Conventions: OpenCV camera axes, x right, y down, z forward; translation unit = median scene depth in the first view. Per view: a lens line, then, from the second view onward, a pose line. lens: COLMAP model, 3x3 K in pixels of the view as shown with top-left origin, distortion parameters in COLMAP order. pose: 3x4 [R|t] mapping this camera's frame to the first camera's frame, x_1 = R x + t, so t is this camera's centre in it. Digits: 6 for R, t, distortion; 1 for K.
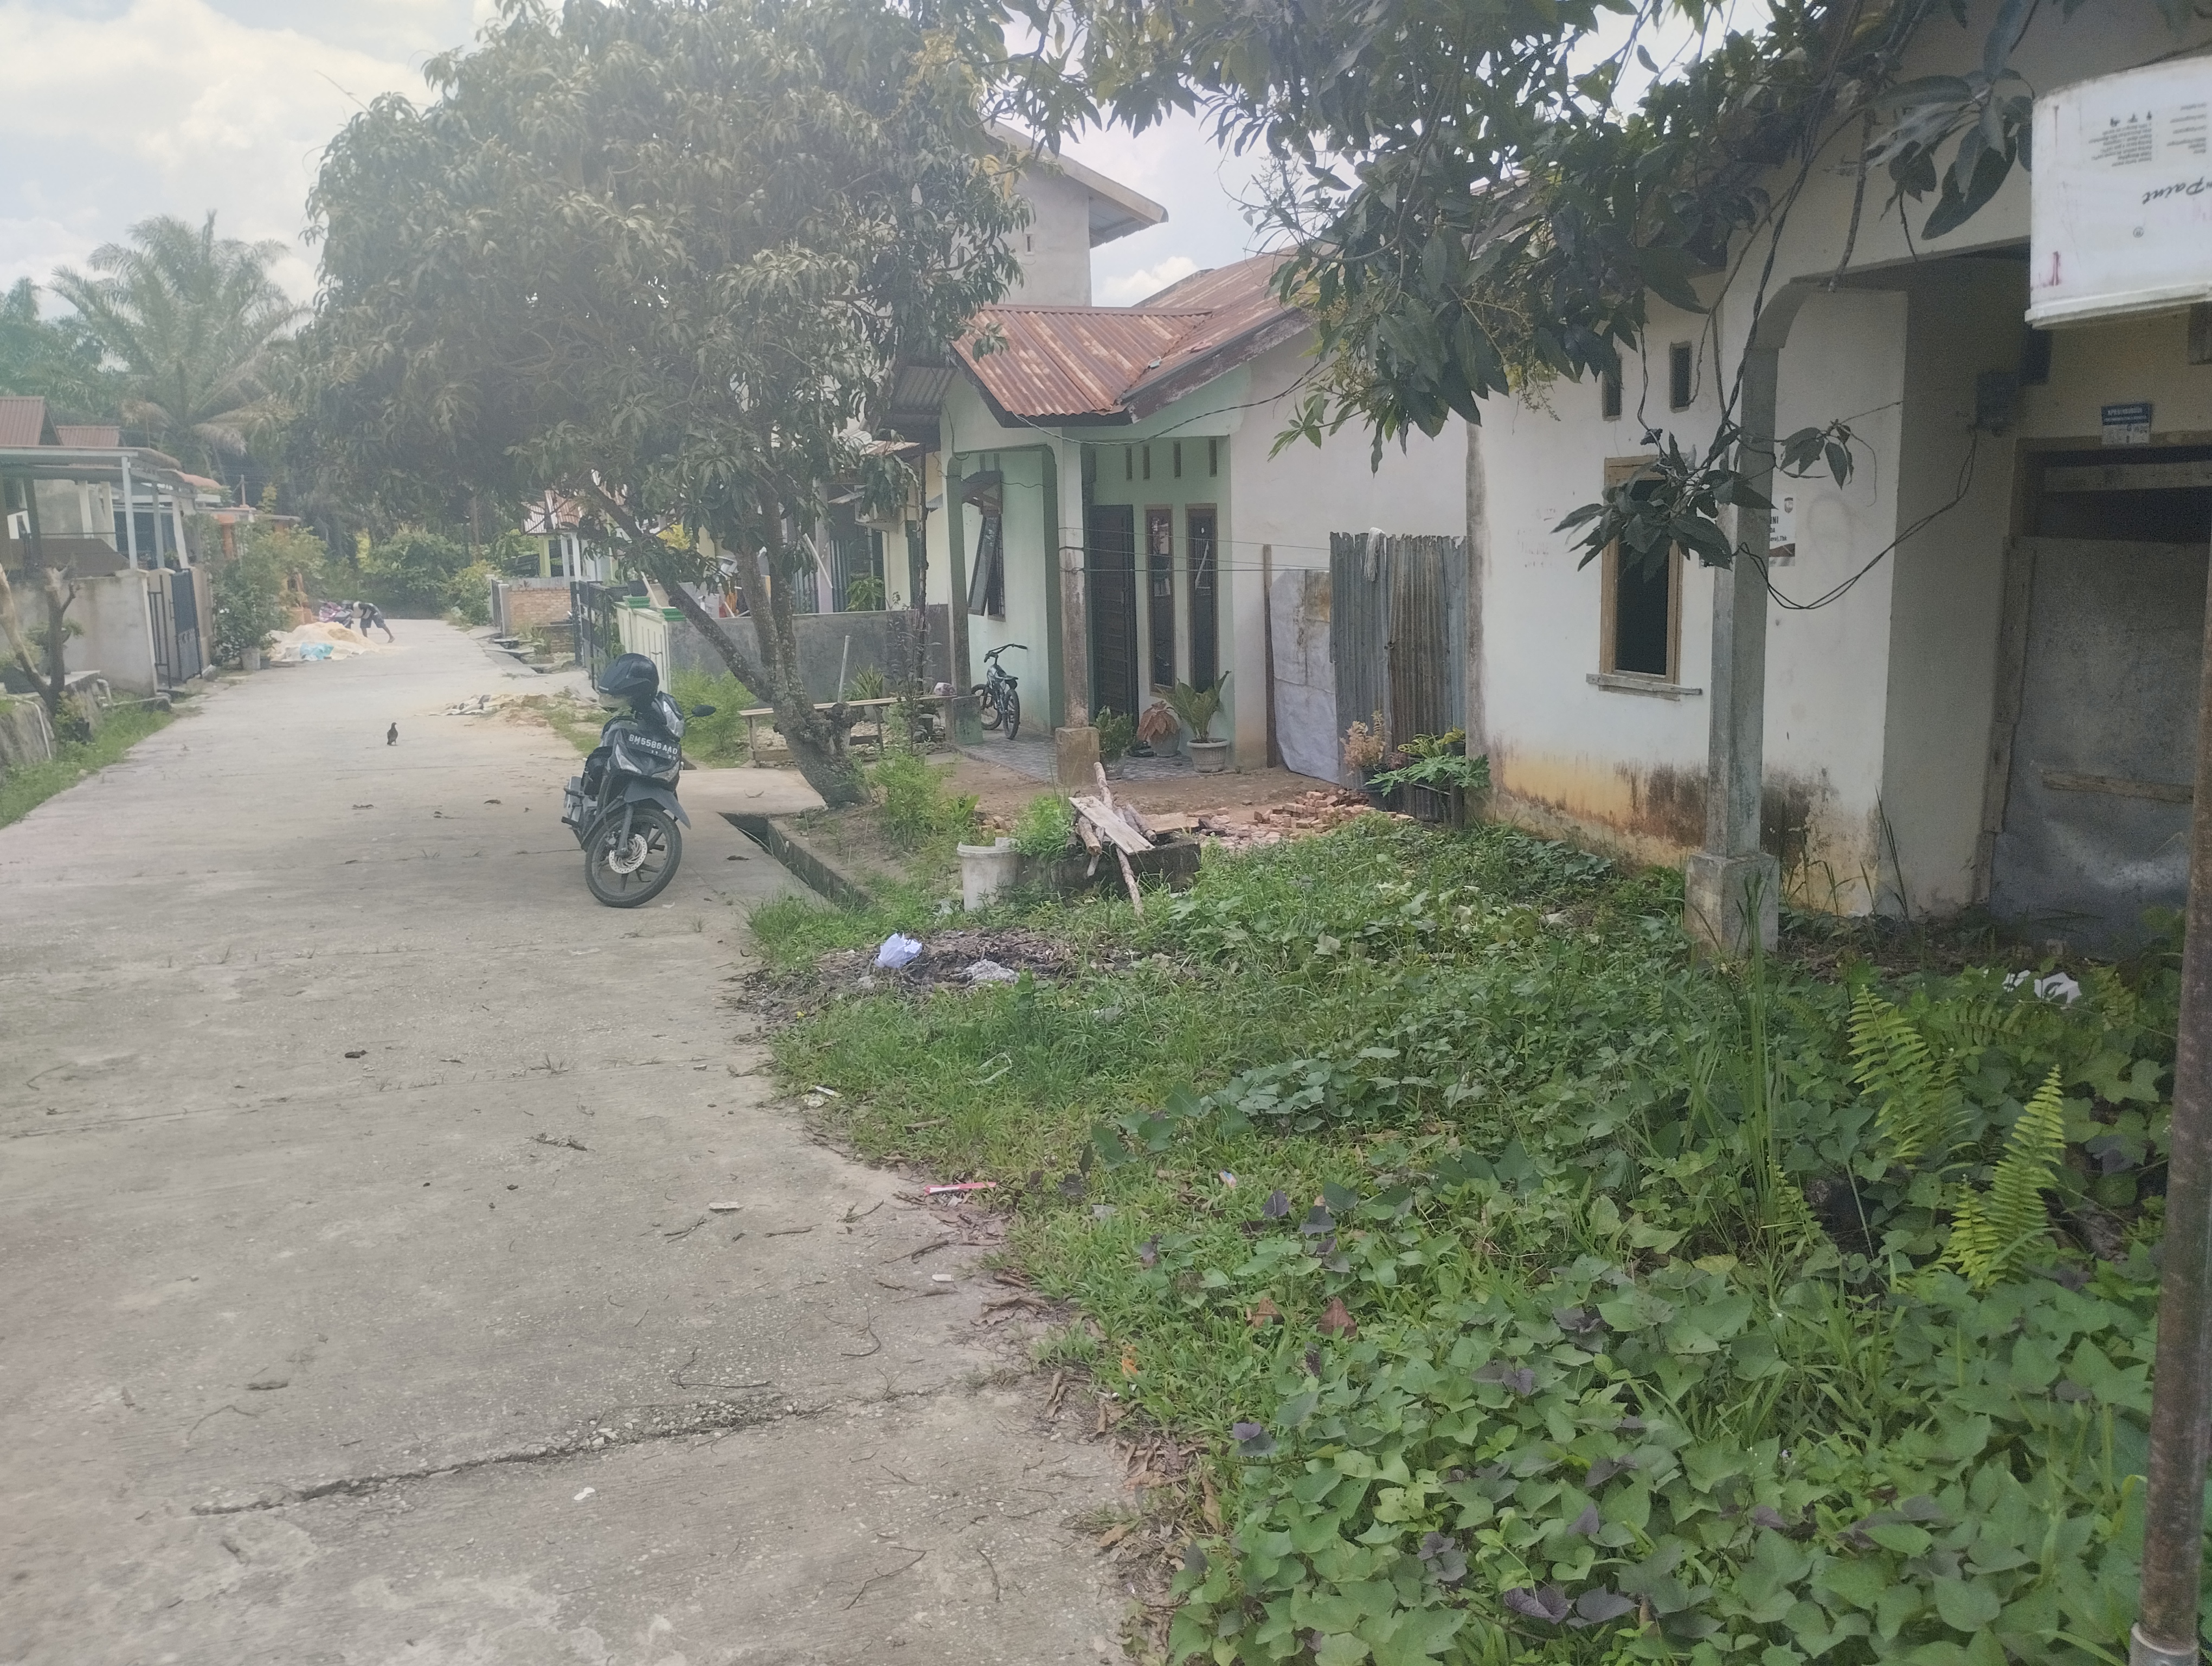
lens RADIAL K [[1852.8, 0, 1106.0], [0, 1852.8, 833.0], [0, 0, 1]] dist [0.066266, -0.058927]
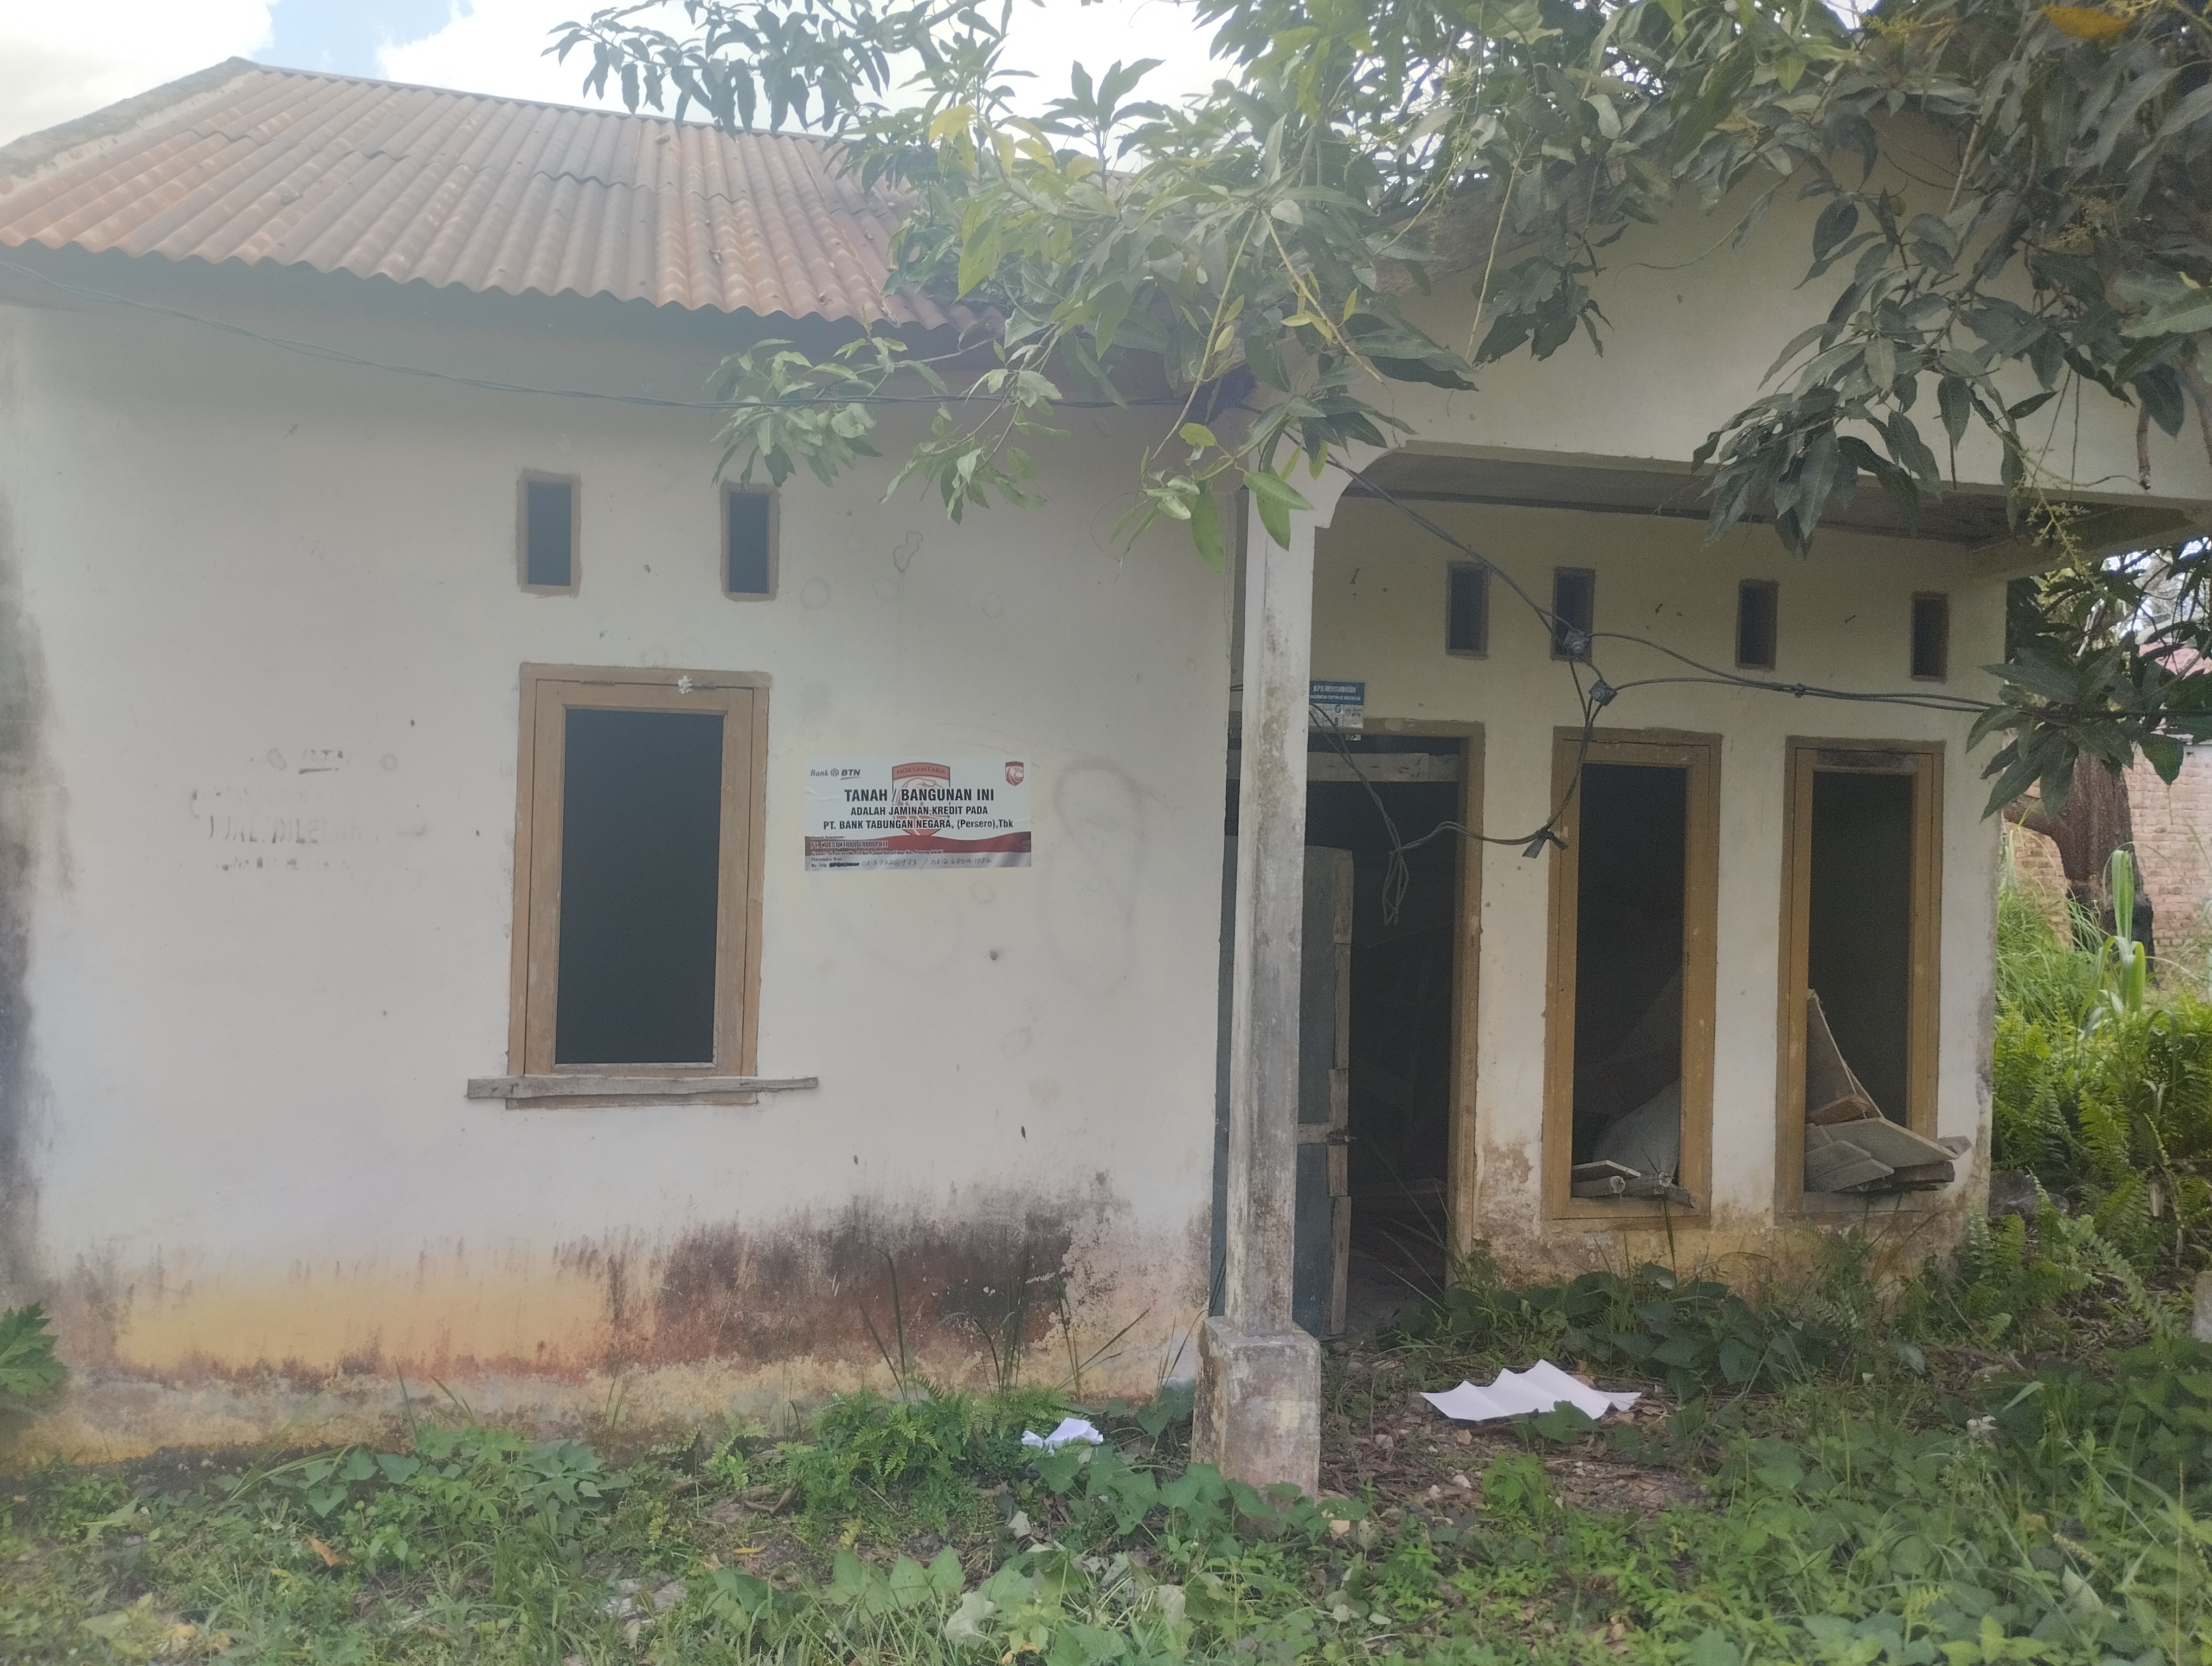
lens RADIAL K [[1845.2, 0, 1098.7], [0, 1845.2, 852.3], [0, 0, 1]] dist [0.043073, -0.012190]
pose [[0.117833, 0.027118, 0.992663, -0.234495], [0.152084, 0.987341, -0.045026, -0.104824], [-0.981318, 0.156274, 0.112217, 0.821806]]
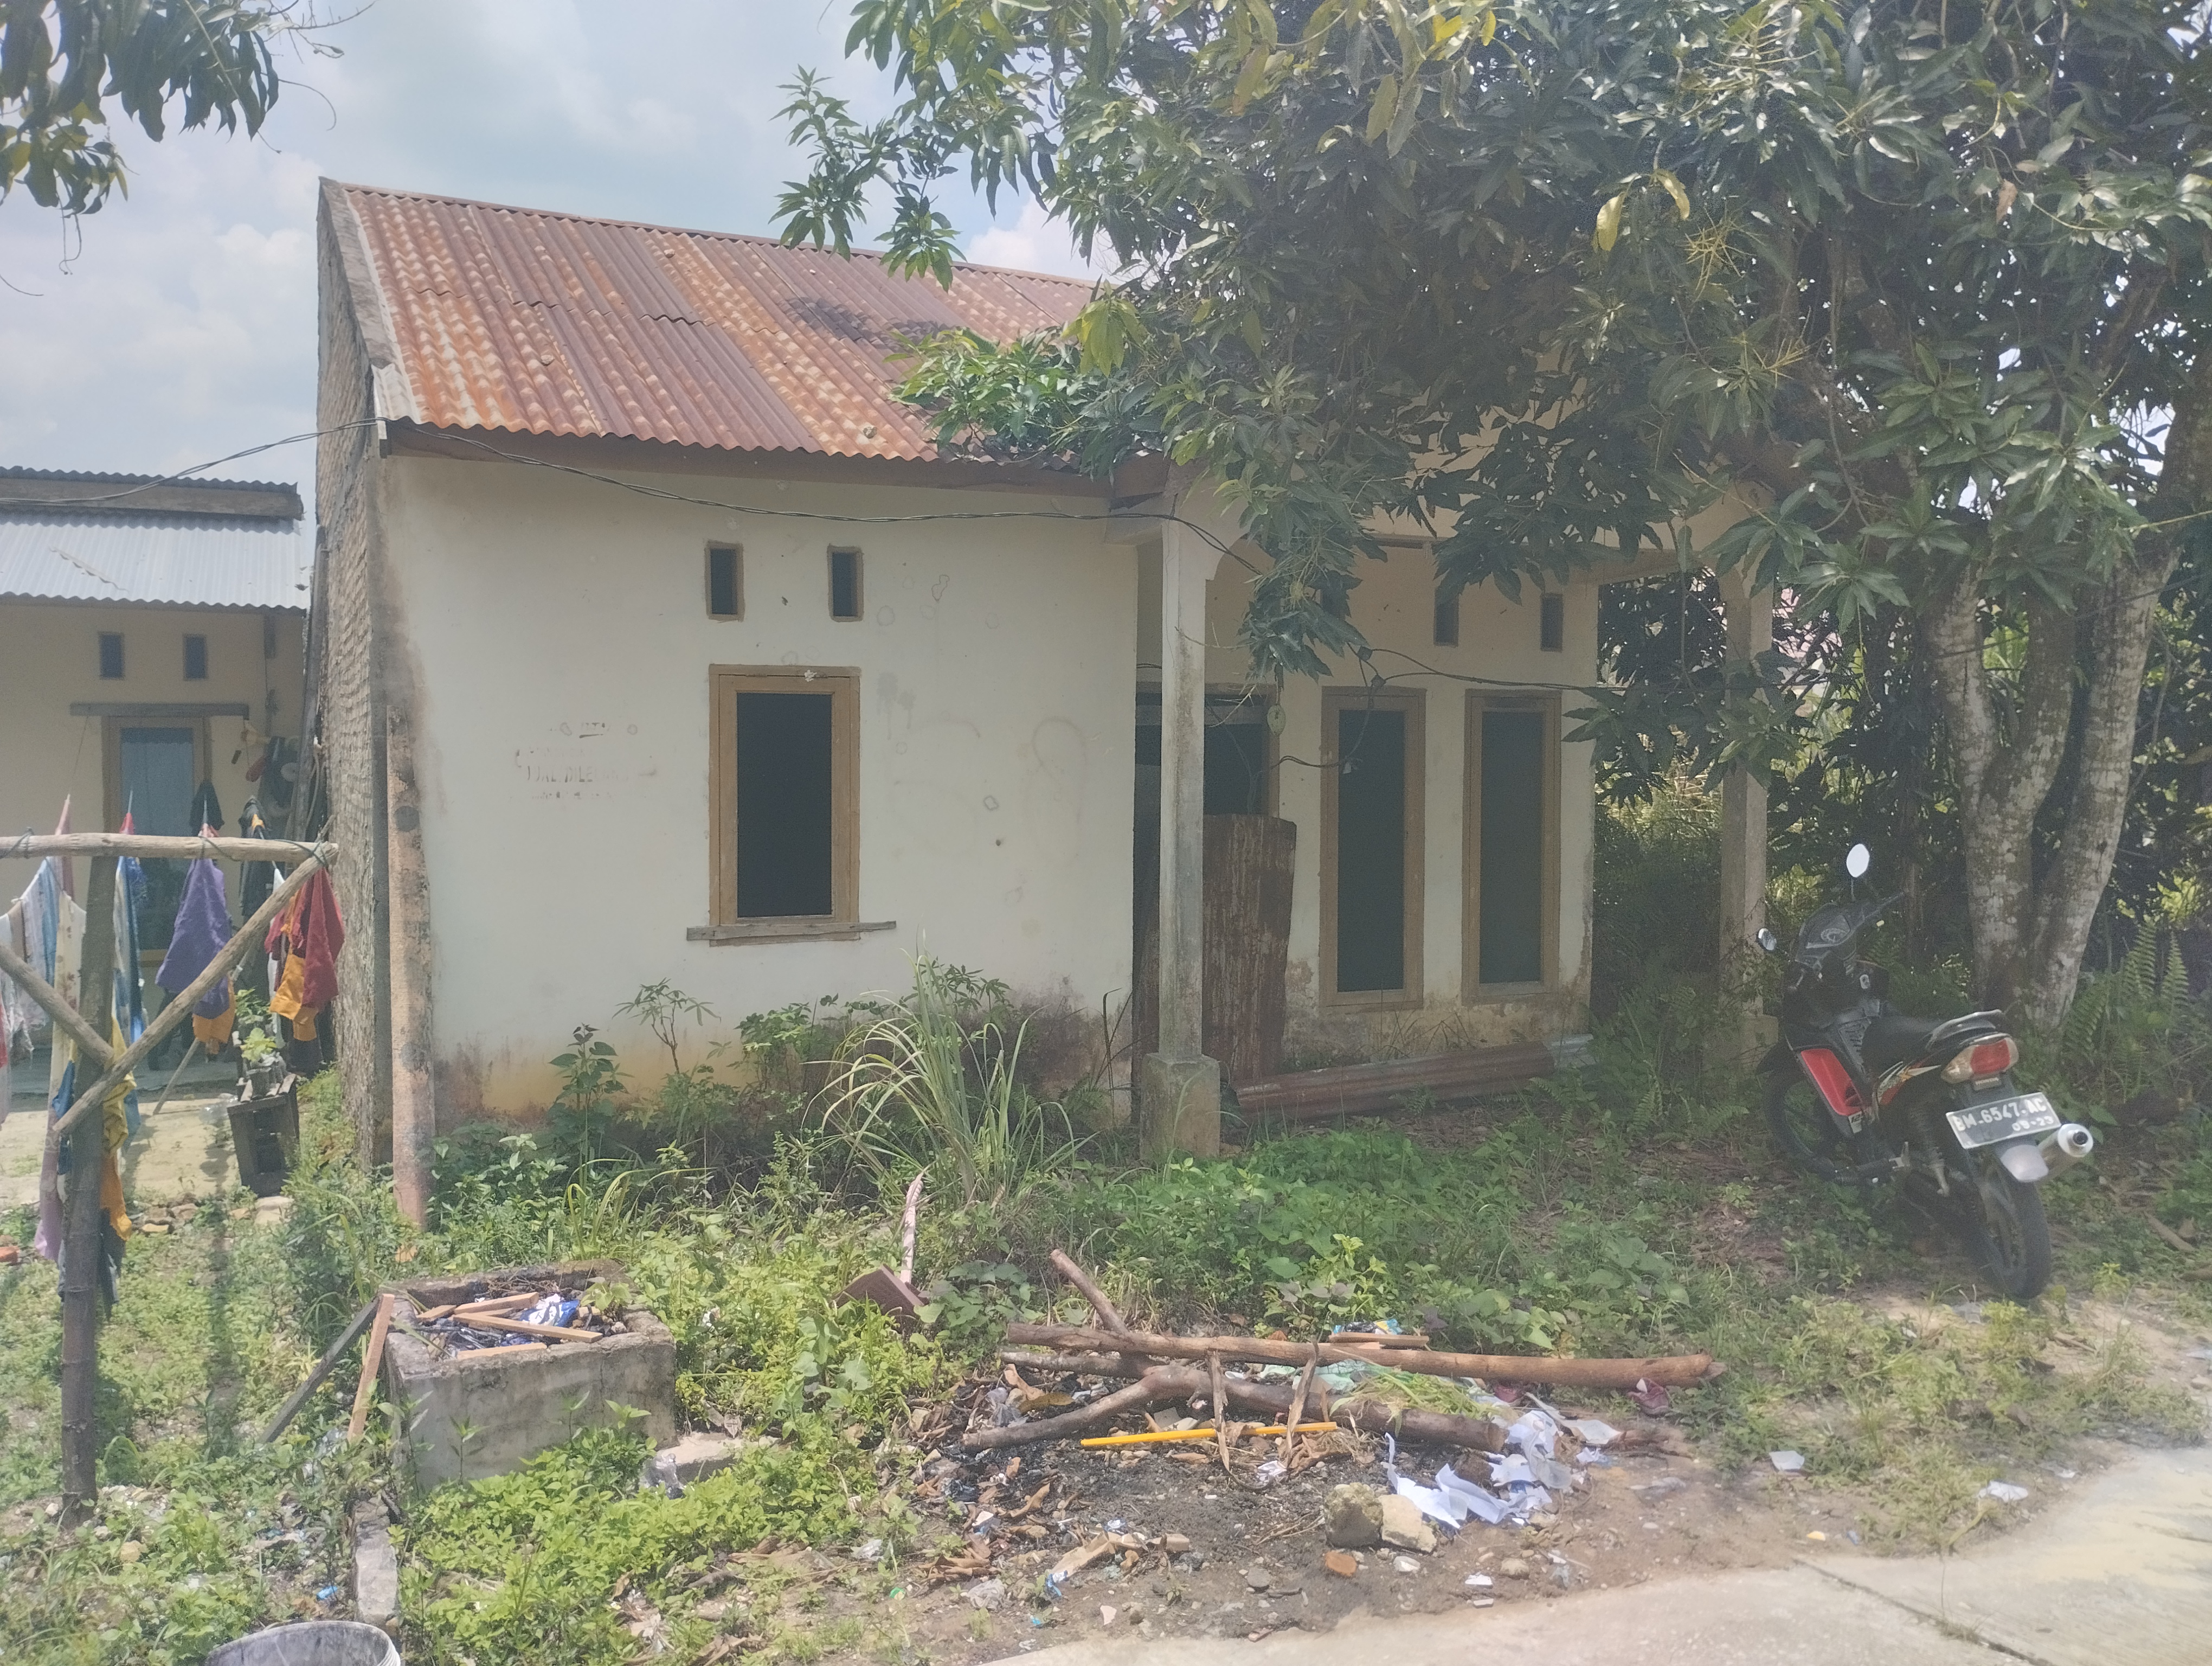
lens RADIAL K [[1845.2, 0, 1098.7], [0, 1845.2, 852.3], [0, 0, 1]] dist [0.043073, -0.012190]
pose [[-0.055552, -0.021085, 0.998233, -0.579096], [0.178595, 0.983443, 0.030711, -0.118401], [-0.982353, 0.179985, -0.050866, 0.921760]]
